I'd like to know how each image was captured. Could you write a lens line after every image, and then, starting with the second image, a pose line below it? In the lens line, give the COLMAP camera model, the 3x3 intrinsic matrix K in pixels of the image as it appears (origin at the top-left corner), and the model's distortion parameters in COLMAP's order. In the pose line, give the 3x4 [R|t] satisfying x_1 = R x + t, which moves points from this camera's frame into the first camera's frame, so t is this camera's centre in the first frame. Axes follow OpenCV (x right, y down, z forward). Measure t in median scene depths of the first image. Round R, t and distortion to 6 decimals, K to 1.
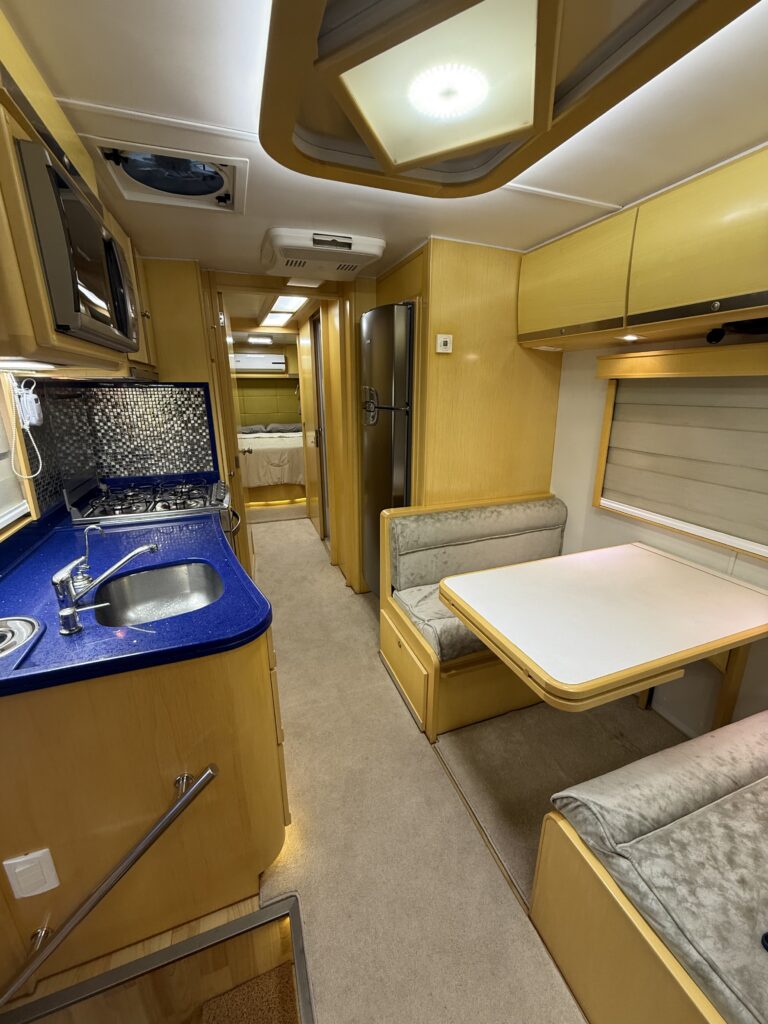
lens RADIAL K [[408.9, 0, 384.4], [0, 408.9, 510.5], [0, 0, 1]] dist [-0.001358, 0.000577]
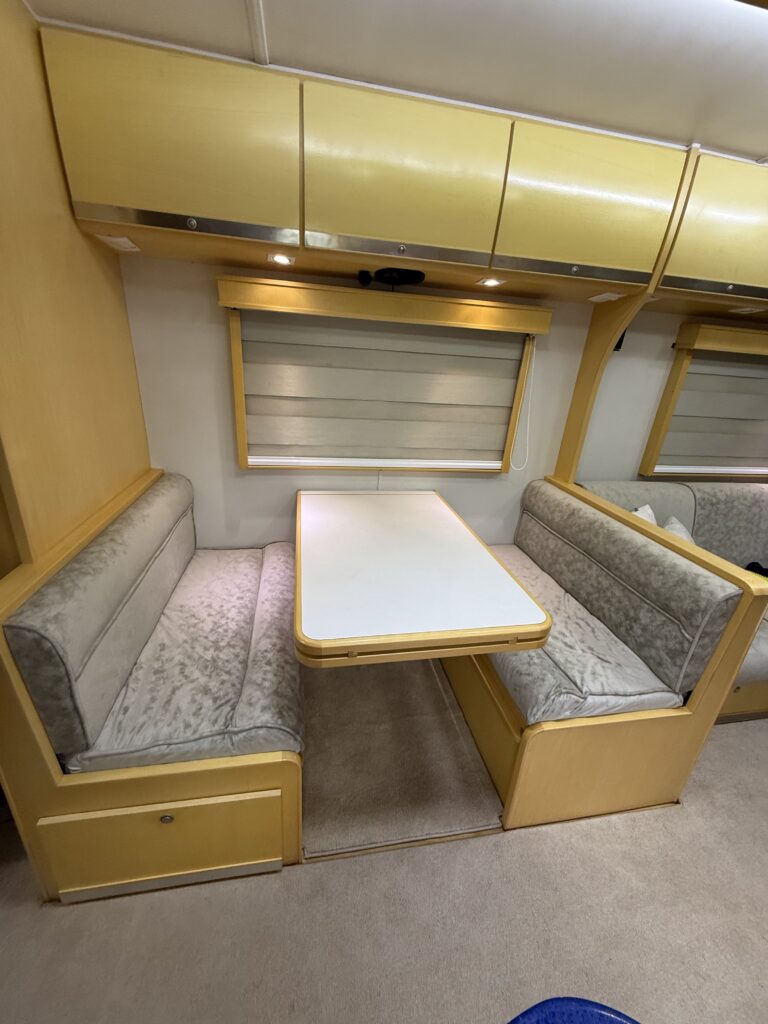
lens RADIAL K [[416.1, 0, 385.9], [0, 416.1, 509.1], [0, 0, 1]] dist [0.001692, -0.000756]
pose [[0.154092, -0.340266, 0.927618, -0.252178], [0.203314, 0.929659, 0.307241, -0.128125], [-0.966912, 0.141254, 0.212434, 0.522042]]
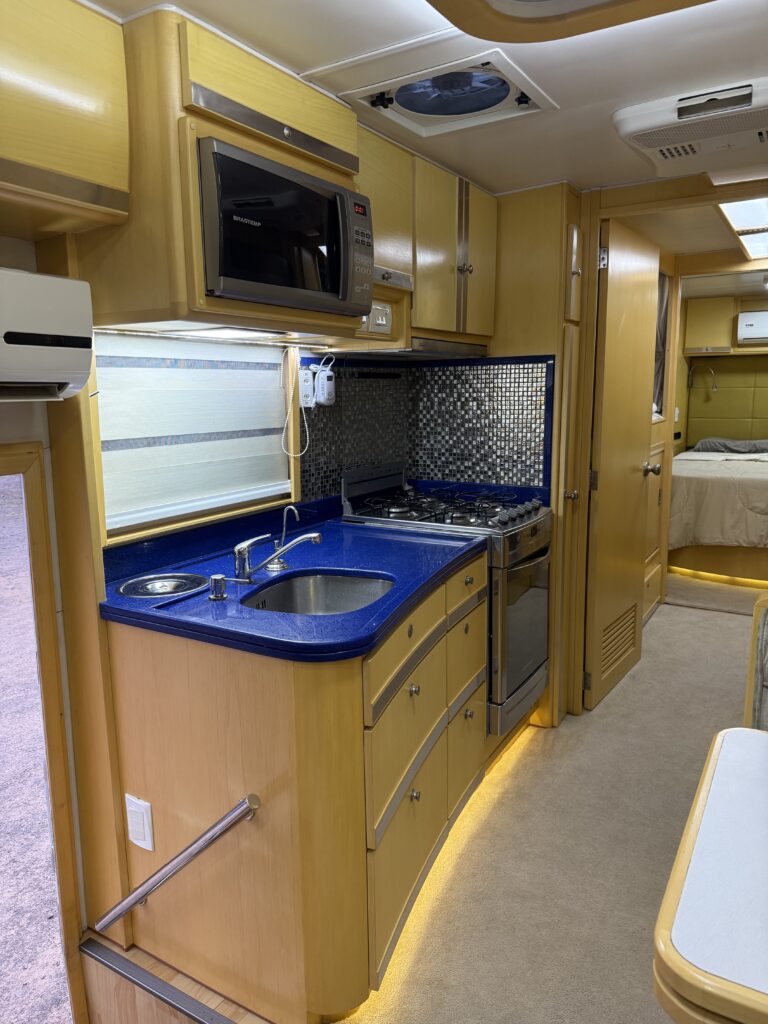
lens RADIAL K [[719.9, 0, 384.0], [0, 719.9, 512.0], [0, 0, 1]] dist [0.124067, -0.191718]
pose [[0.627507, 0.126523, -0.768262, 0.367721], [-0.213703, 0.976803, -0.013683, 0.015710], [0.748709, 0.172766, 0.639989, 0.074231]]
